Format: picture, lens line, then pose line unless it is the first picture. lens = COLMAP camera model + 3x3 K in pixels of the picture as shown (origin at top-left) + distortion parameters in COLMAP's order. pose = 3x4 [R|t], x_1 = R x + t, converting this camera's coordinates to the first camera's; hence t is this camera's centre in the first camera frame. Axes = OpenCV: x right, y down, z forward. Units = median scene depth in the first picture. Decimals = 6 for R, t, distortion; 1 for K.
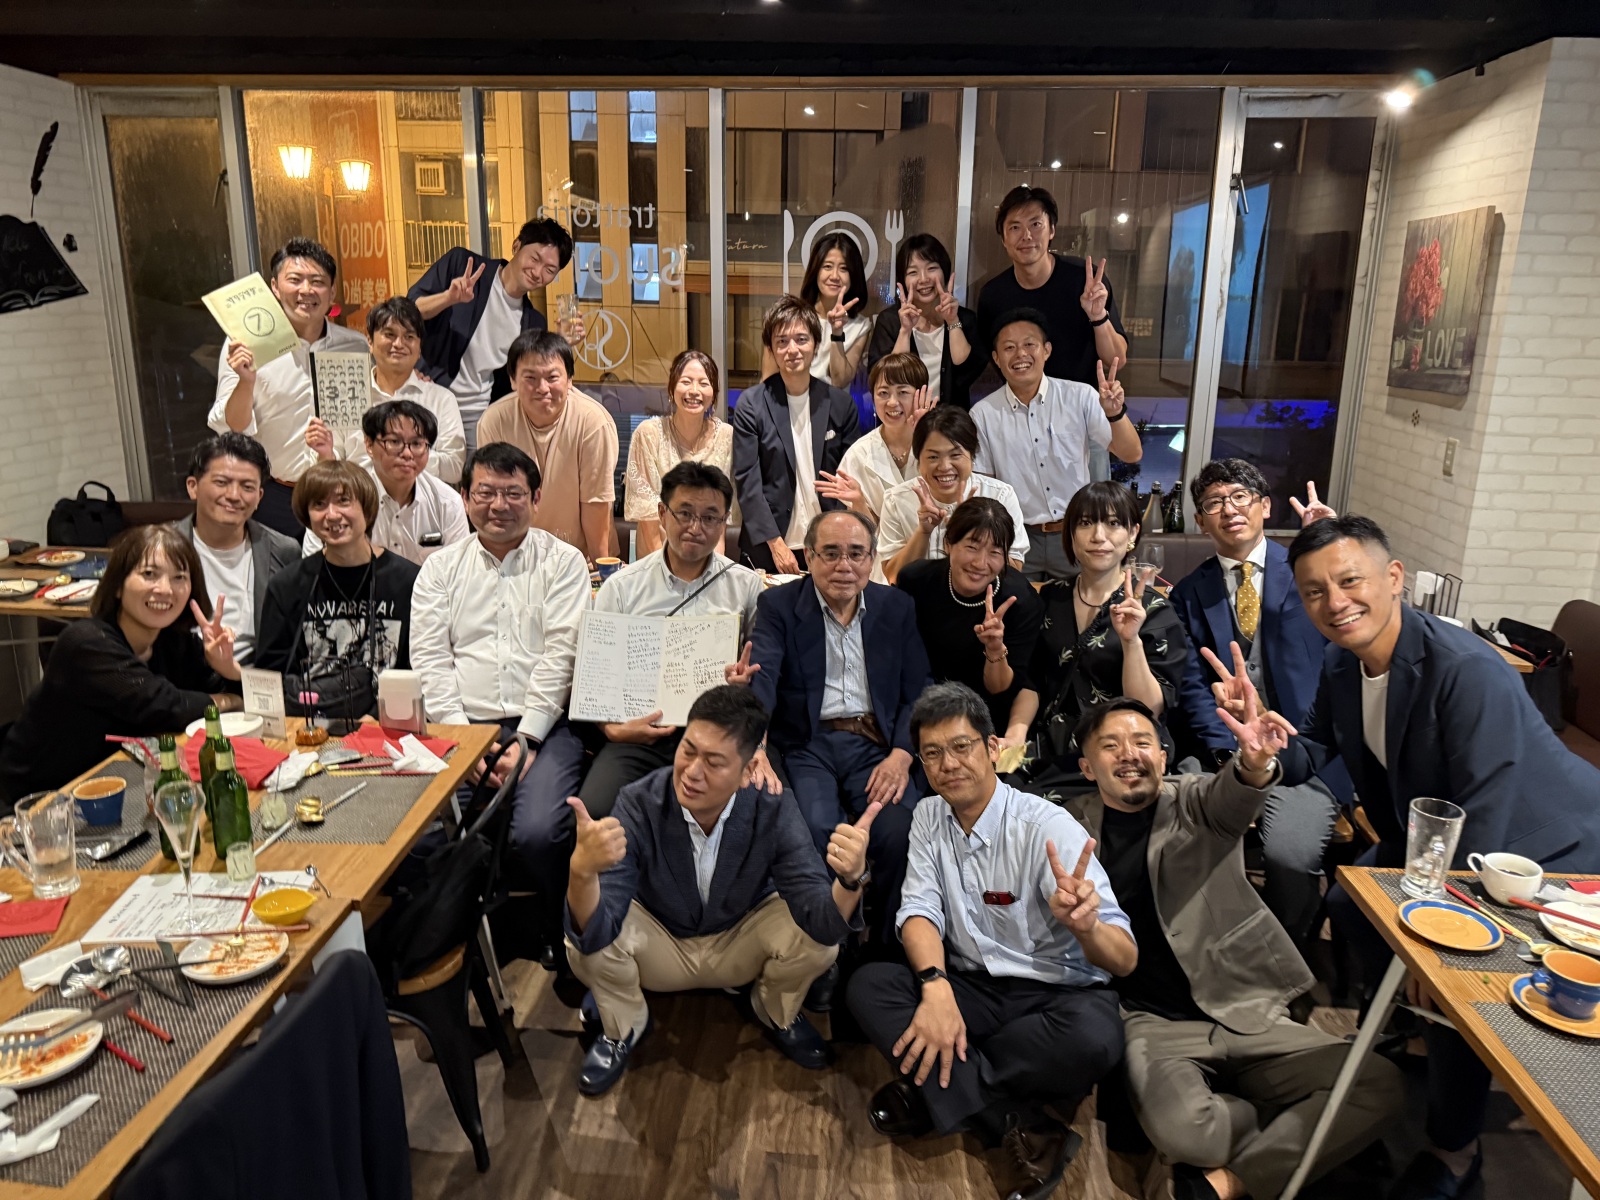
lens RADIAL K [[1127.7, 0, 796.8], [0, 1127.7, 587.6], [0, 0, 1]] dist [0.019389, -0.019068]
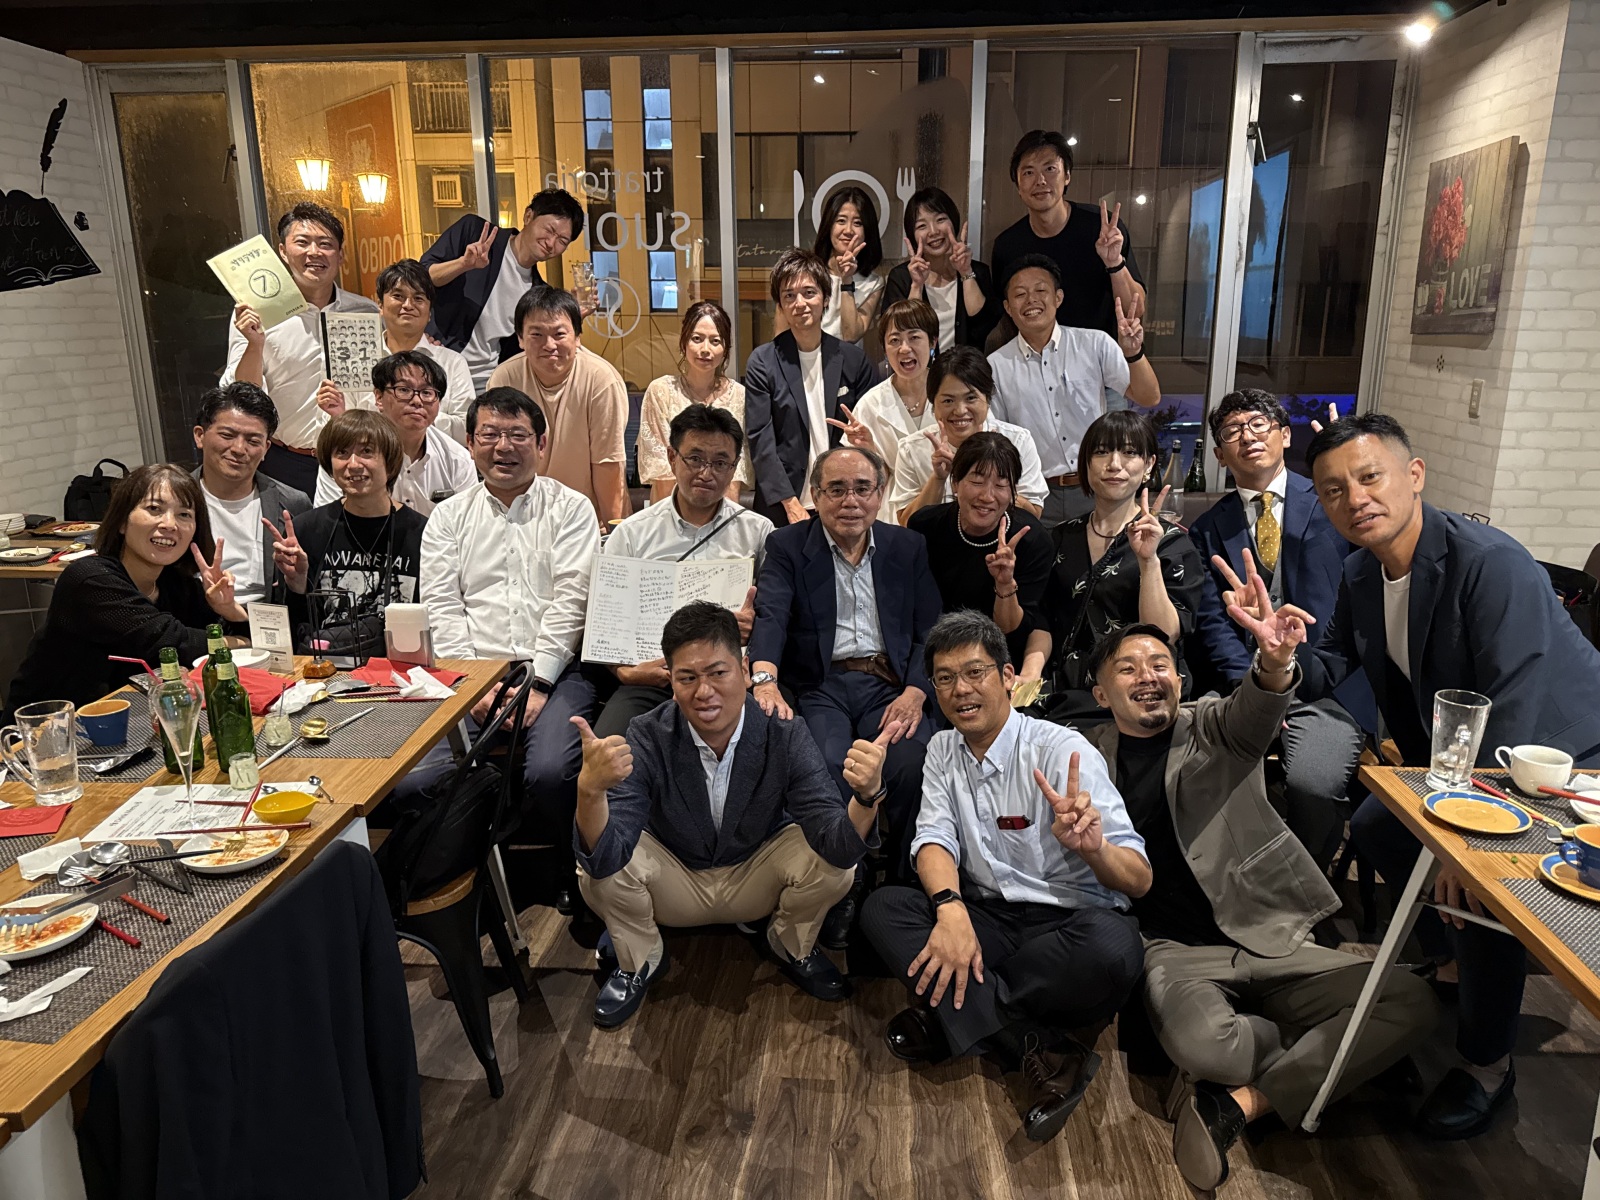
lens RADIAL K [[1127.7, 0, 801.7], [0, 1127.7, 610.6], [0, 0, 1]] dist [0.019389, -0.019068]
pose [[0.999715, -0.015990, -0.017742, 0.011156], [0.016119, 0.999845, 0.007128, 0.065939], [0.017625, -0.007411, 0.999817, 0.012328]]
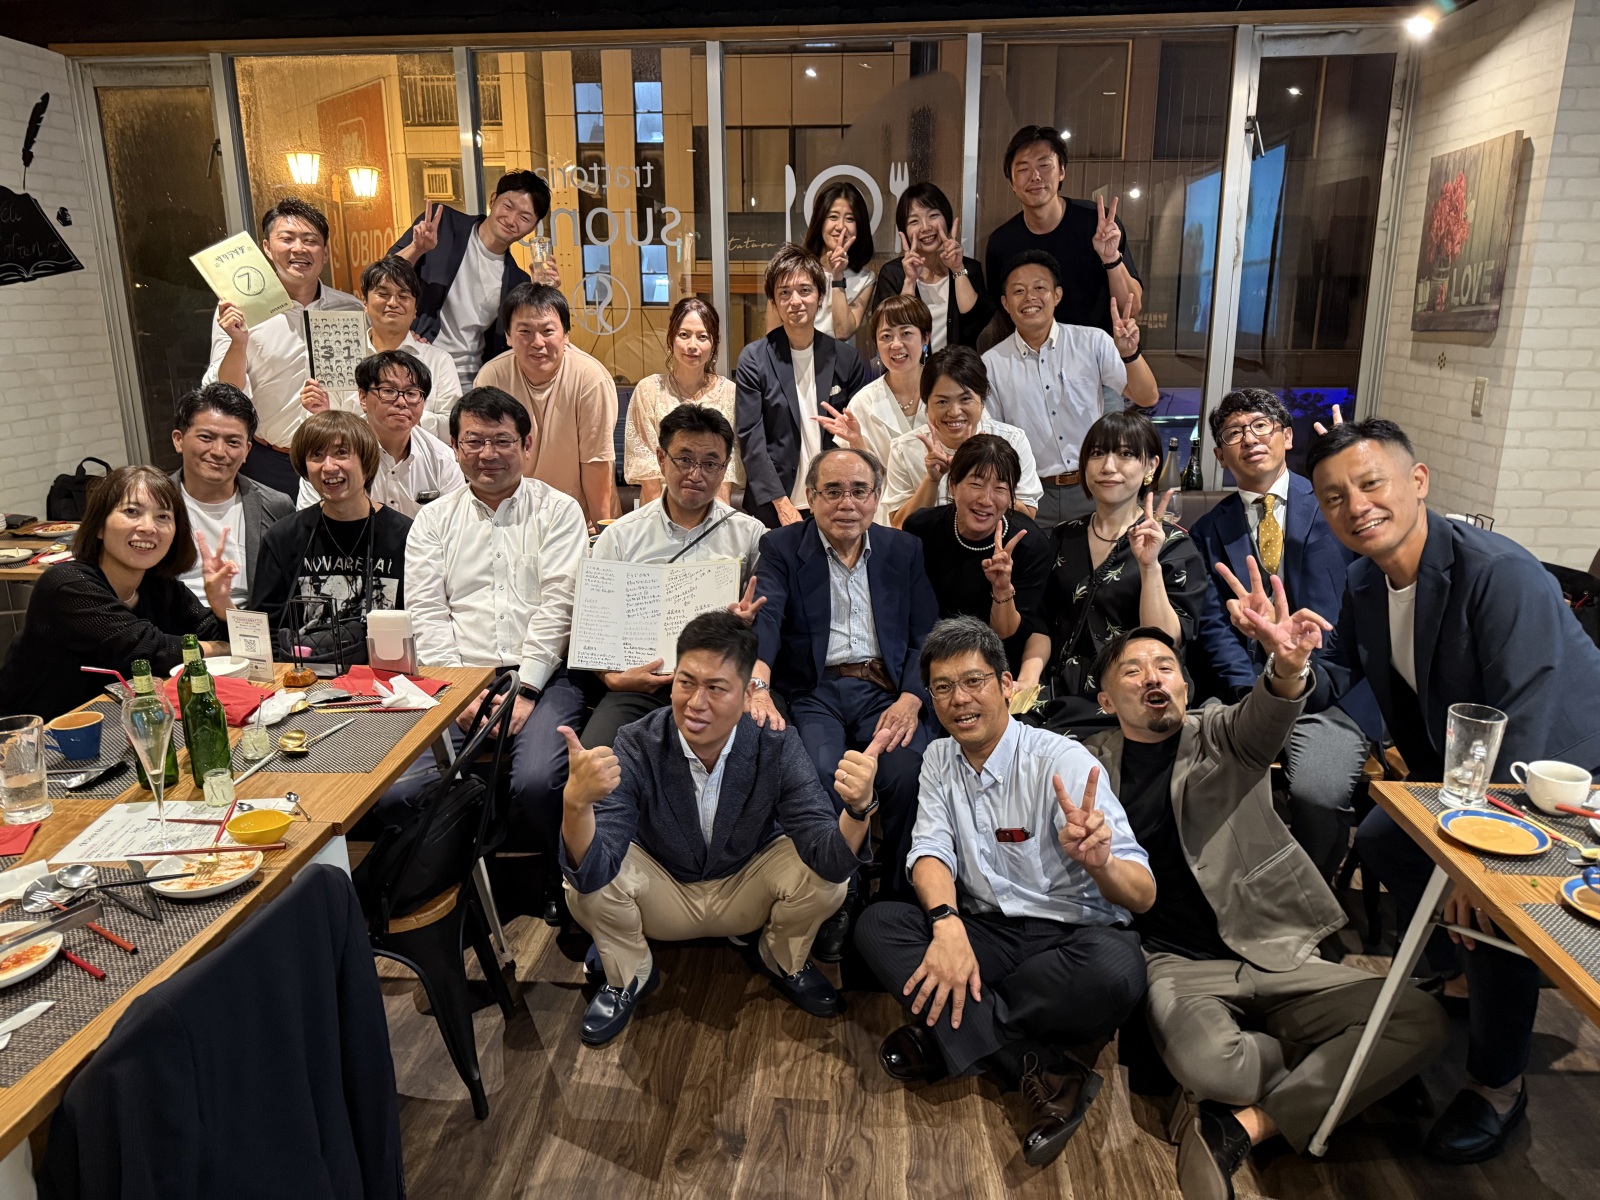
lens RADIAL K [[1127.7, 0, 793.2], [0, 1127.7, 602.9], [0, 0, 1]] dist [0.019389, -0.019068]
pose [[0.999709, -0.016277, -0.017831, 0.010271], [0.016395, 0.999845, 0.006490, 0.056216], [0.017723, -0.006781, 0.999820, 0.032095]]
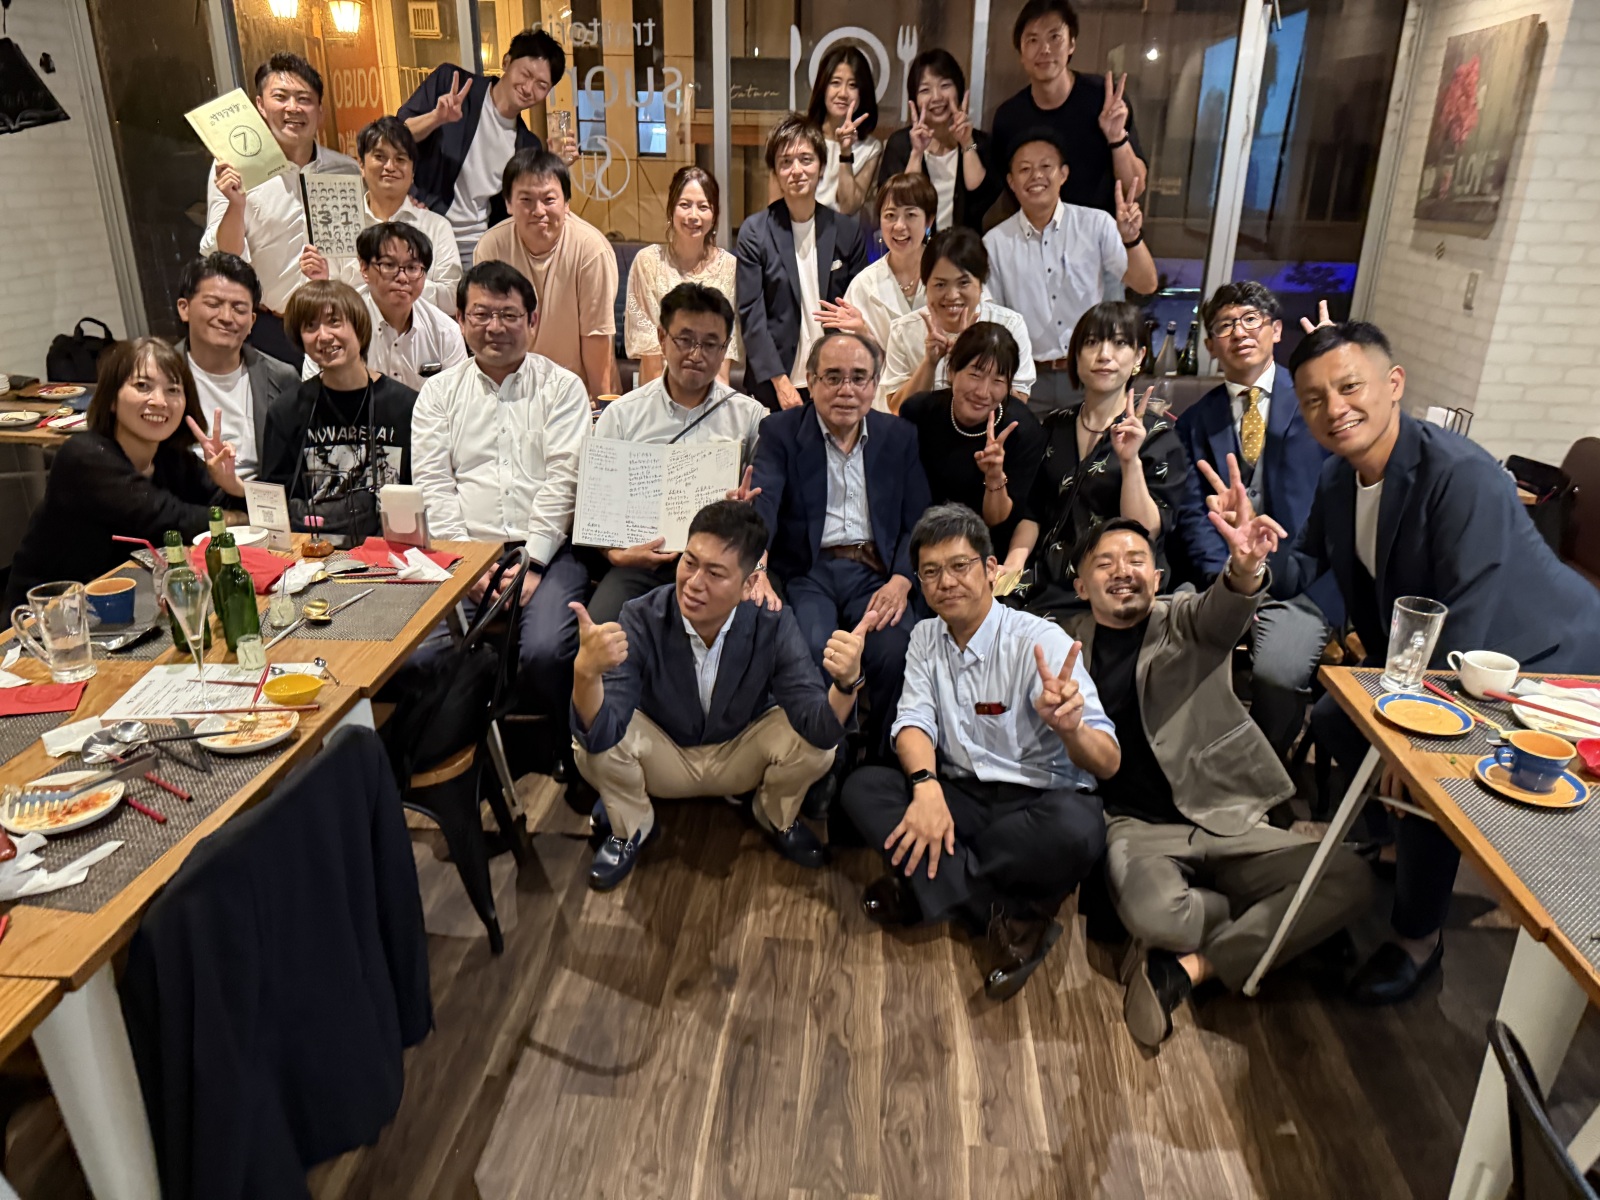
lens RADIAL K [[1127.7, 0, 801.9], [0, 1127.7, 609.2], [0, 0, 1]] dist [0.019389, -0.019068]
pose [[0.999960, 0.004943, -0.007405, 0.011346], [-0.003958, 0.991818, 0.127602, 0.044897], [0.007975, -0.127568, 0.991798, -0.007854]]
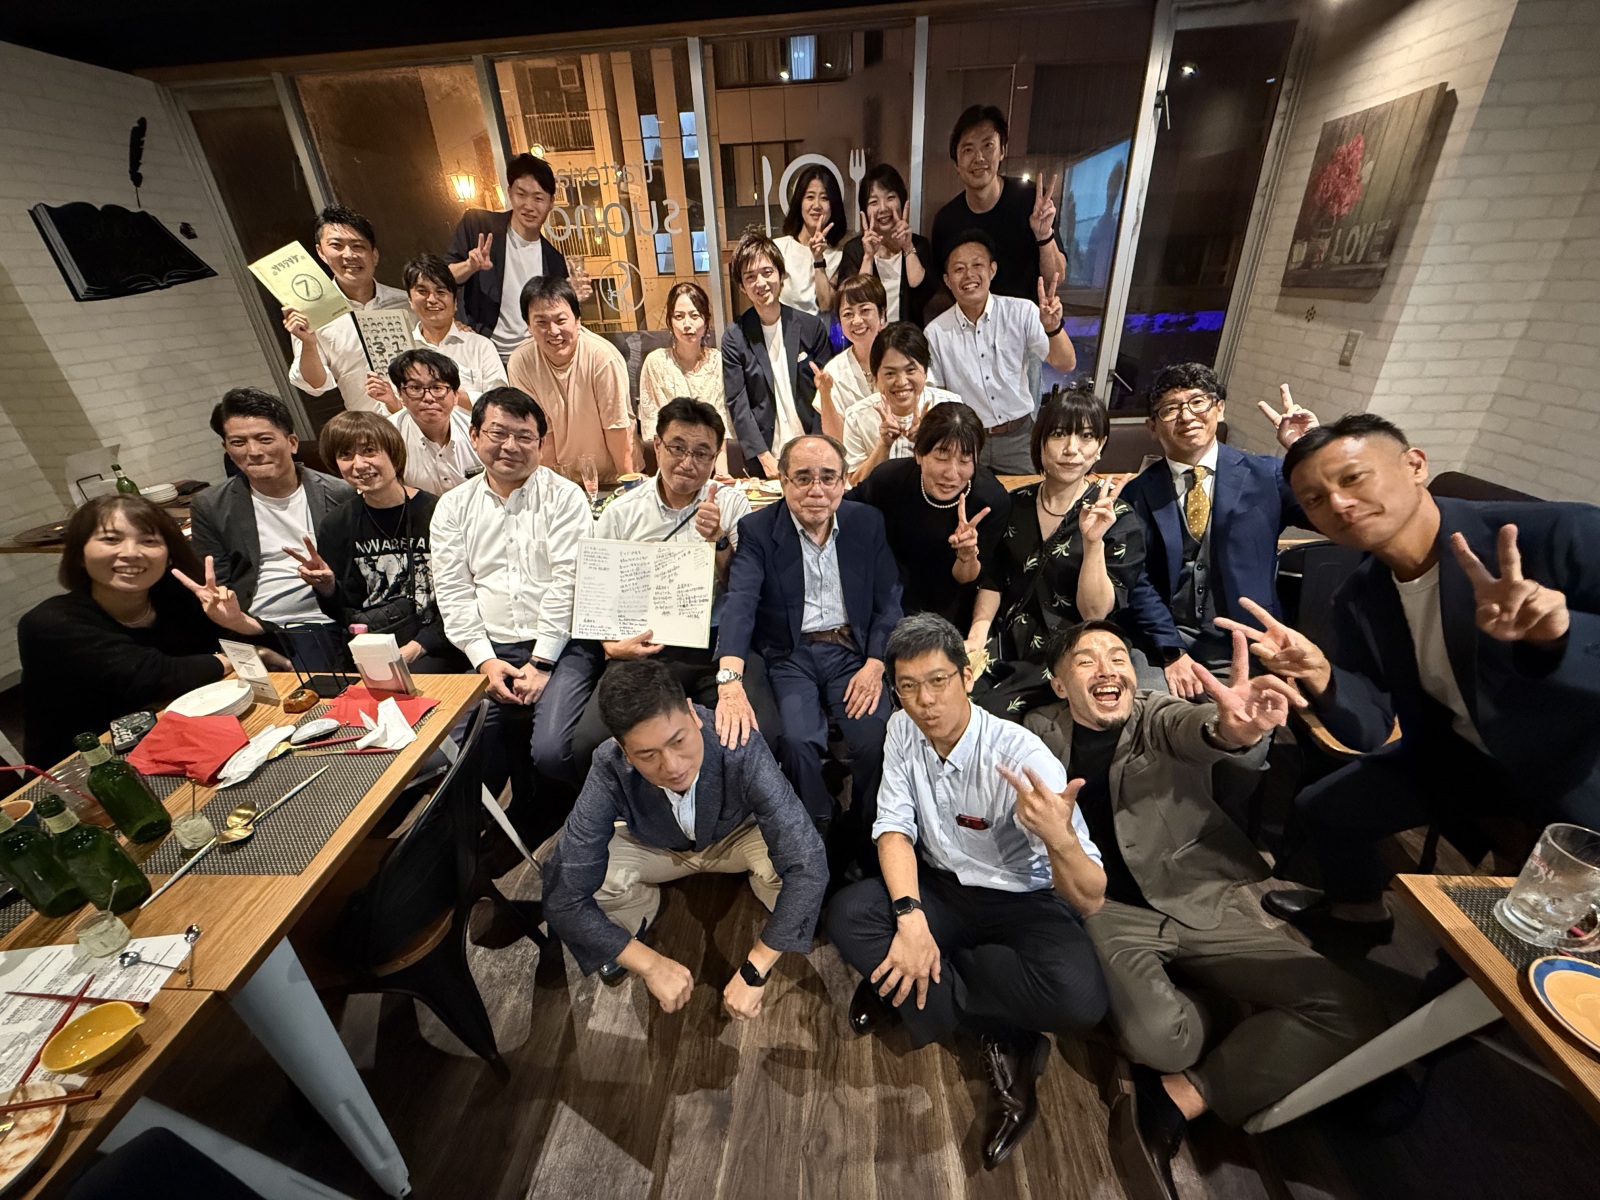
lens RADIAL K [[636.4, 0, 793.4], [0, 636.4, 597.8], [0, 0, 1]] dist [0.003647, 0.000204]
pose [[0.998236, -0.044942, -0.038787, 0.039766], [0.052485, 0.973439, 0.222851, -0.055281], [0.027741, -0.224493, 0.974081, 0.384835]]
